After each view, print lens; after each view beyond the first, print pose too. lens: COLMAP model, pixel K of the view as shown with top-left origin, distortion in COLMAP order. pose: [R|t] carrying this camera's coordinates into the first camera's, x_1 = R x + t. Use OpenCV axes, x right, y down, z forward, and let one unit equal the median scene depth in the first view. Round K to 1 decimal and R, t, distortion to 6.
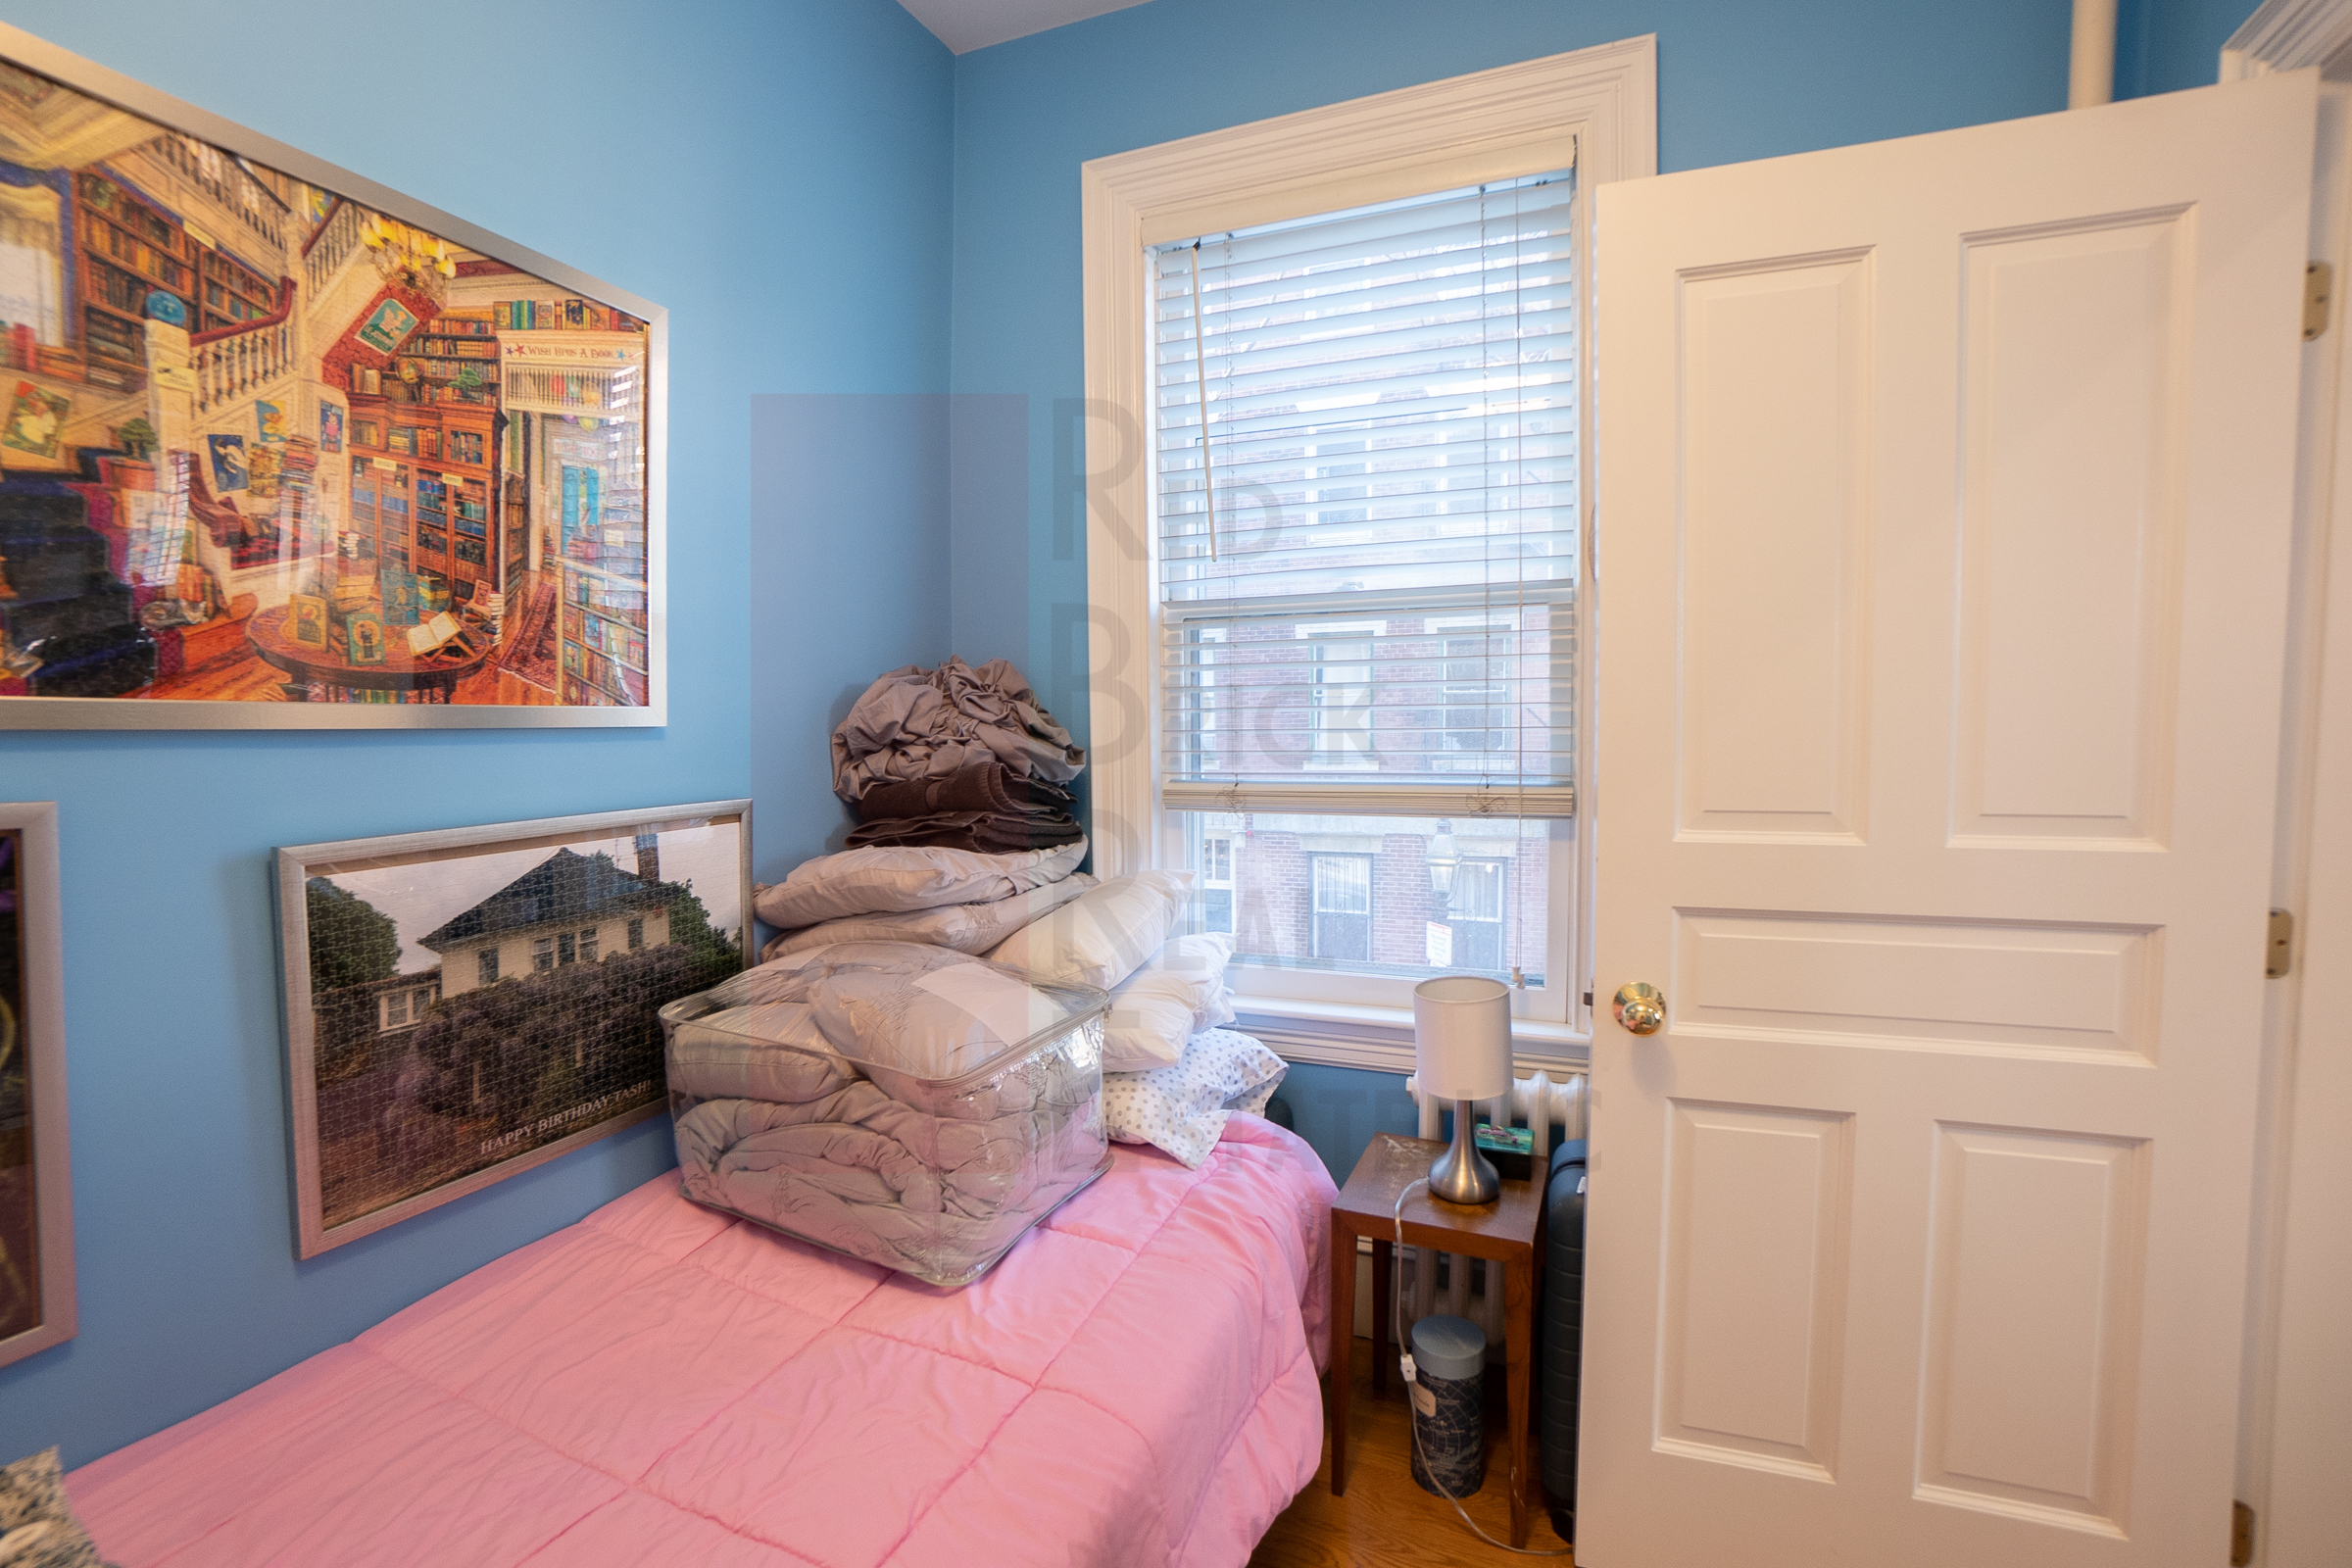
lens RADIAL K [[1045.2, 0, 1164.6], [0, 1045.2, 782.2], [0, 0, 1]] dist [-0.073505, 0.025846]
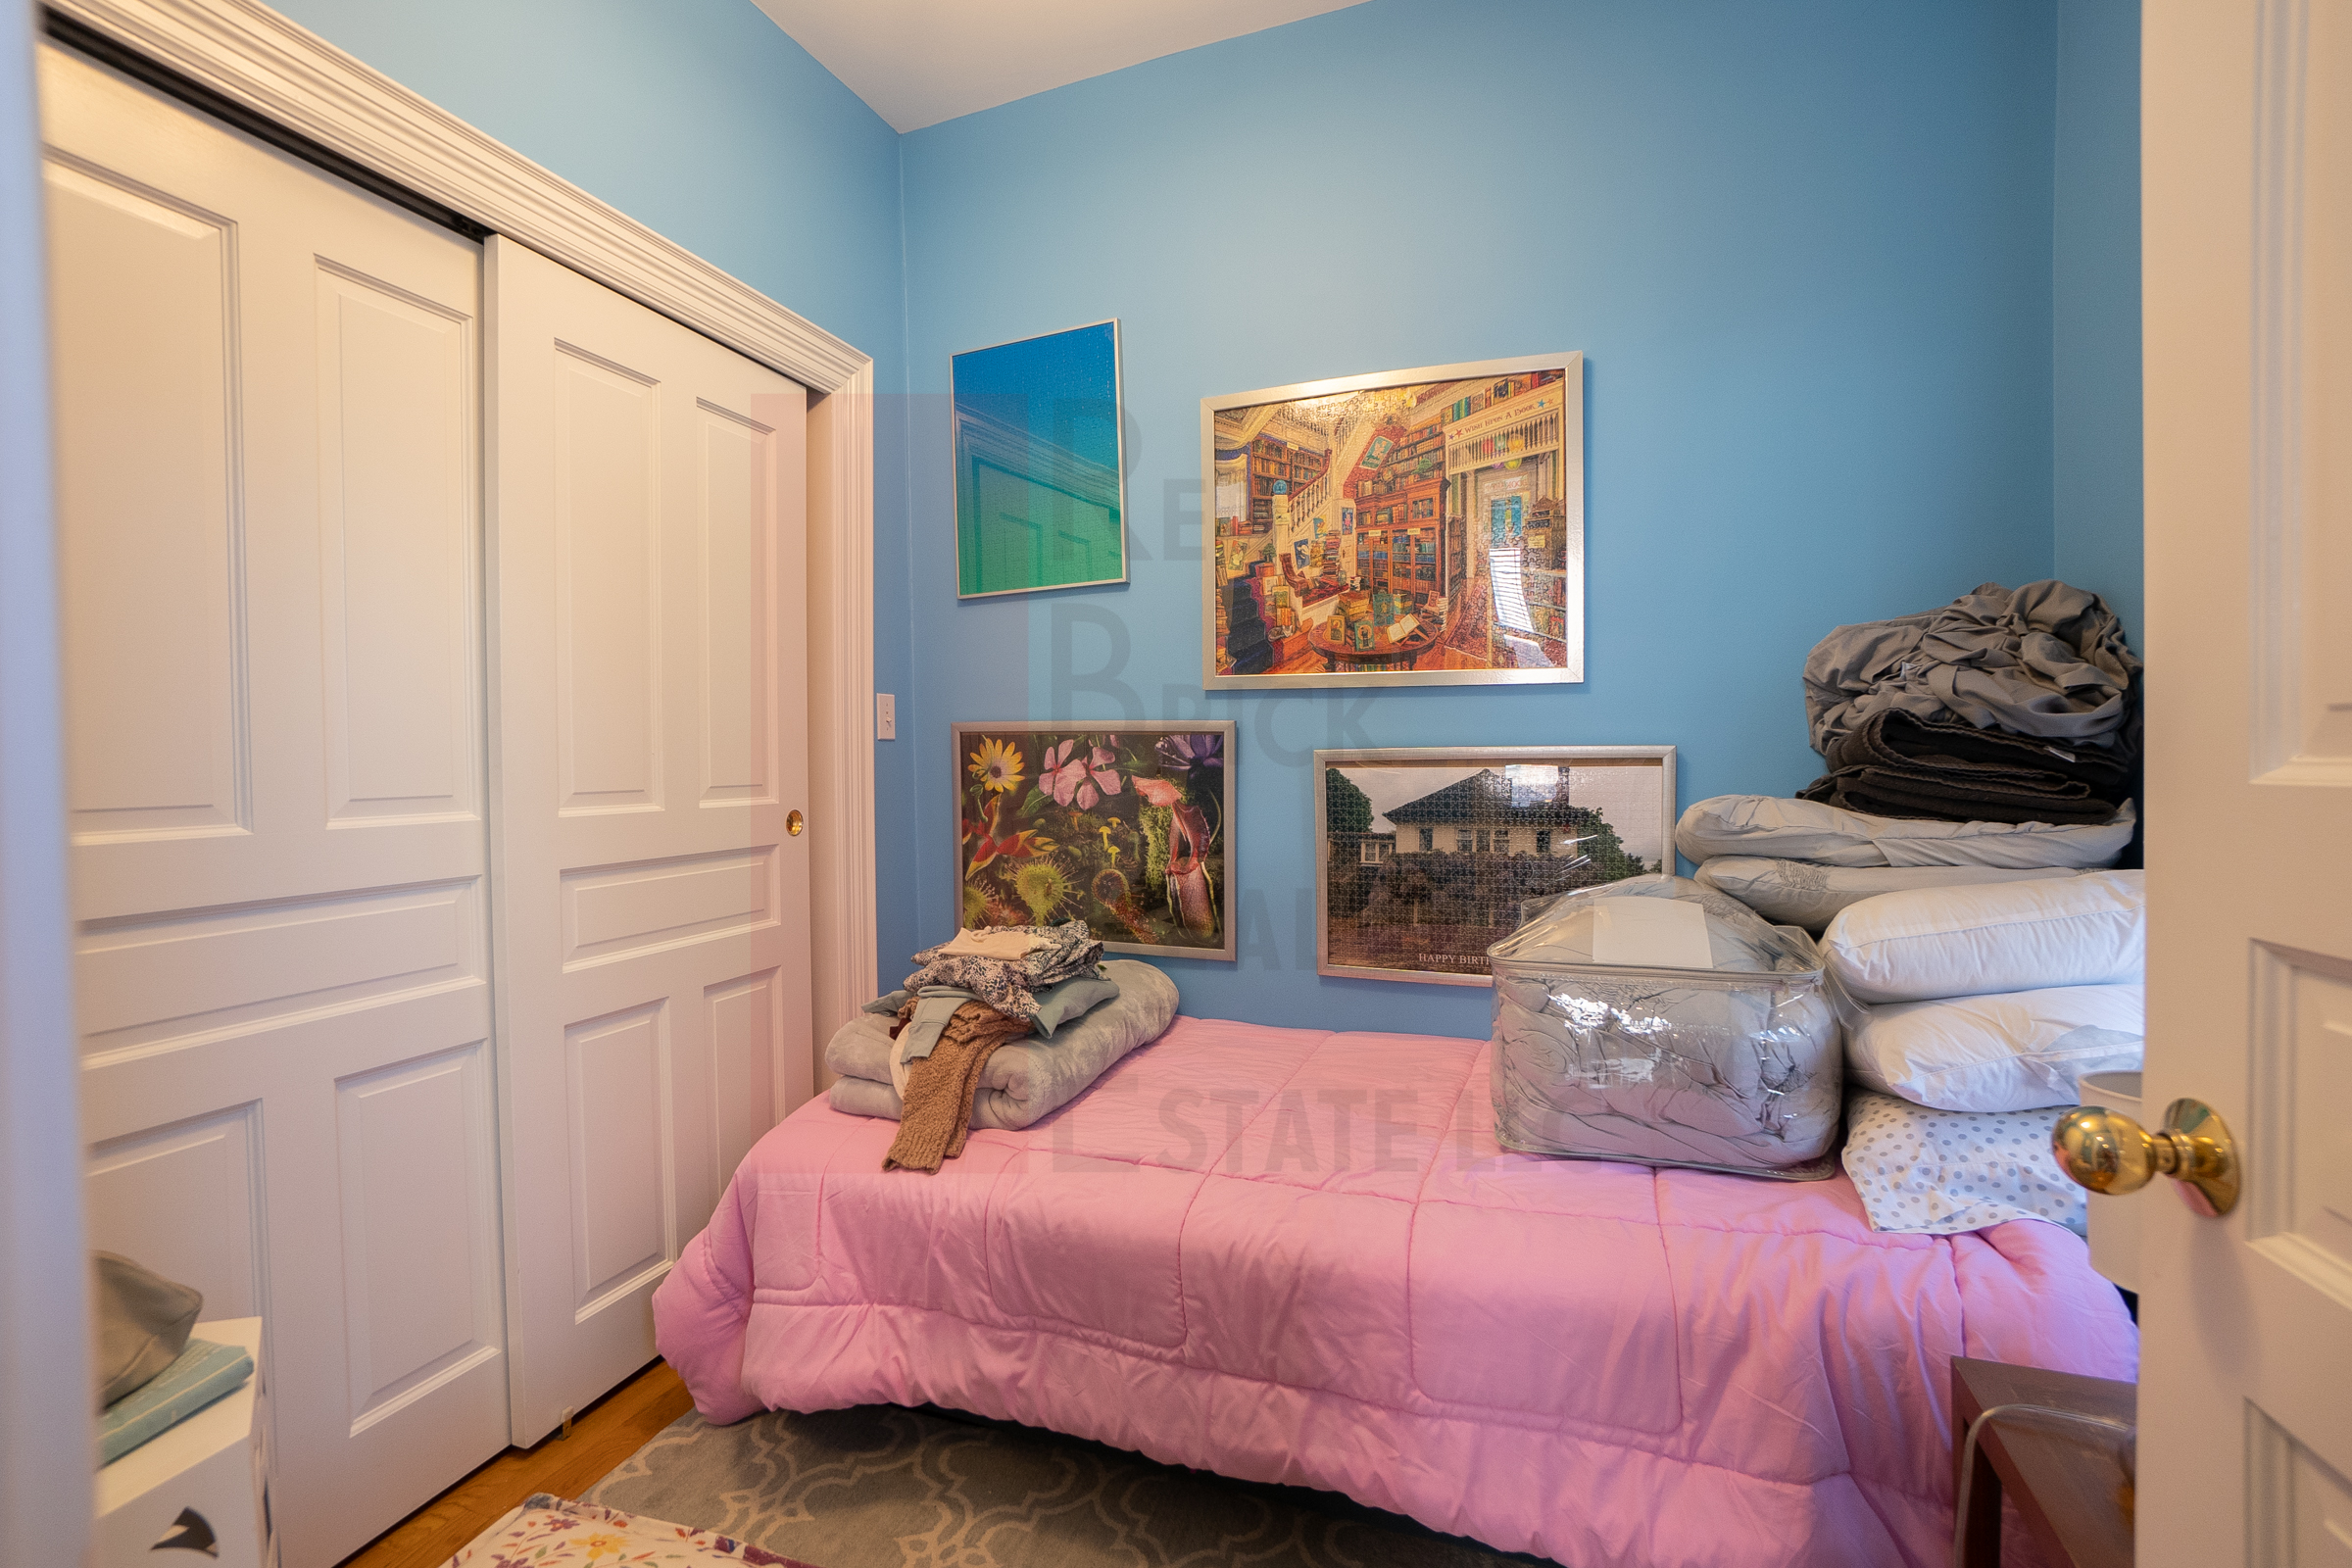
lens RADIAL K [[1045.2, 0, 1164.6], [0, 1045.2, 782.2], [0, 0, 1]] dist [-0.073505, 0.025846]
pose [[0.024517, 0.029354, -0.999268, 0.947794], [-0.056294, 0.998023, 0.027937, 0.075486], [0.998113, 0.055568, 0.026121, 0.581798]]
